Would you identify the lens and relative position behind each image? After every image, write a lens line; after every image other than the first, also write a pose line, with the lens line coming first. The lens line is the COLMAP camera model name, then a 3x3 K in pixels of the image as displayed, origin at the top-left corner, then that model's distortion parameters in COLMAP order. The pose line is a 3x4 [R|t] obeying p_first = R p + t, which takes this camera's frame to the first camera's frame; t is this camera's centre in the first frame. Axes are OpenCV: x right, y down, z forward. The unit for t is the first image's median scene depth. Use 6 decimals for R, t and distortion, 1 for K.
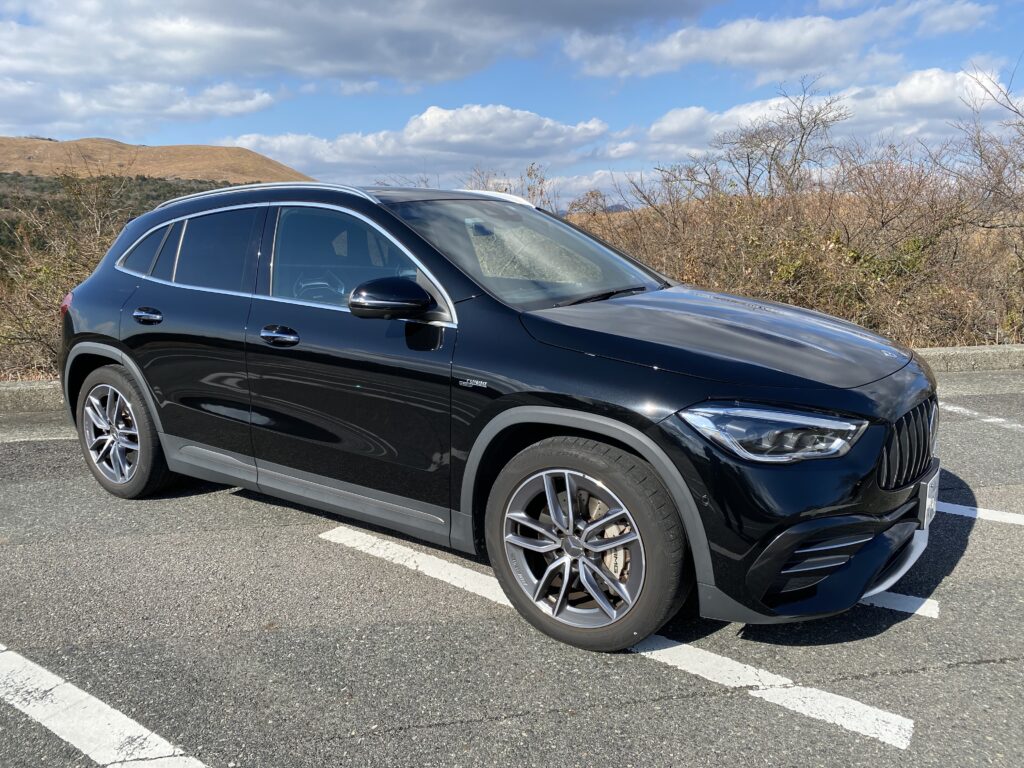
lens RADIAL K [[764.6, 0, 505.7], [0, 764.6, 378.7], [0, 0, 1]] dist [0.003763, -0.013187]
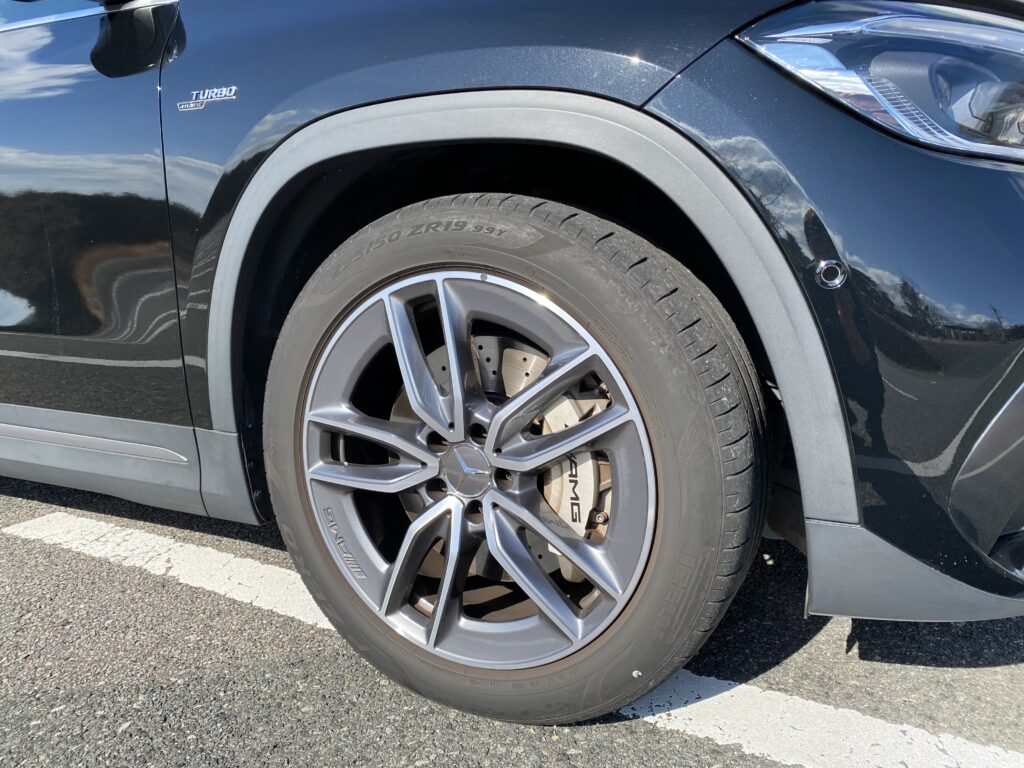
lens RADIAL K [[764.6, 0, 520.9], [0, 764.6, 386.0], [0, 0, 1]] dist [0.003763, -0.013187]
pose [[0.991331, -0.047589, 0.122465, 0.068331], [0.050286, 0.998554, -0.019022, 0.182973], [-0.121382, 0.025016, 0.992291, 0.588866]]
